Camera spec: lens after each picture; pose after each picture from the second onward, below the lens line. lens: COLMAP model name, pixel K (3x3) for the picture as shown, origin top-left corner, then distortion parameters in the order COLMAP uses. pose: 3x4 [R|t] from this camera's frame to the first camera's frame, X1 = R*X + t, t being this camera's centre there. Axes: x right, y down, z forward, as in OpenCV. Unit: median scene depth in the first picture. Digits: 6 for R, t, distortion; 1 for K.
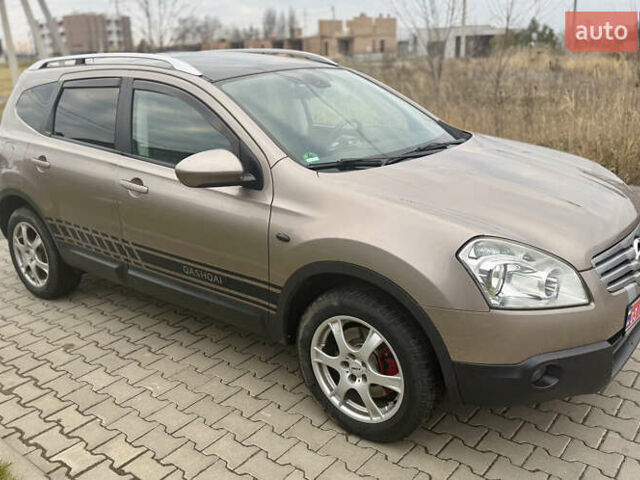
lens RADIAL K [[724.1, 0, 319.9], [0, 724.1, 301.6], [0, 0, 1]] dist [0.112417, -0.190480]
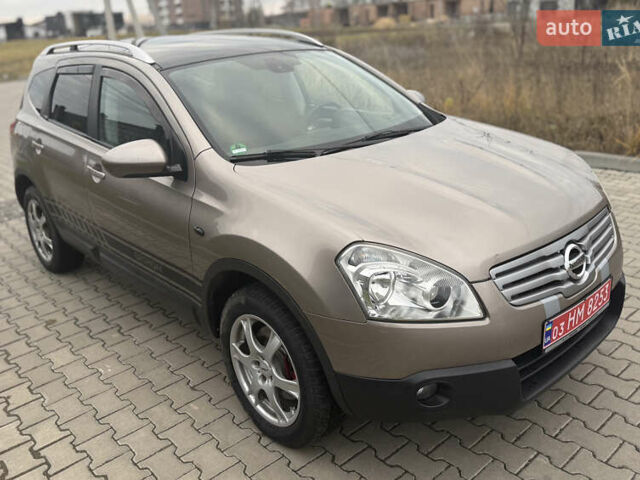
lens RADIAL K [[720.8, 0, 364.8], [0, 720.8, 265.6], [0, 0, 1]] dist [0.109400, -0.203759]
pose [[0.979643, 0.039203, -0.196882, 0.354903], [-0.035851, 0.999146, 0.020563, -0.068182], [0.197520, -0.013086, 0.980211, 0.080407]]
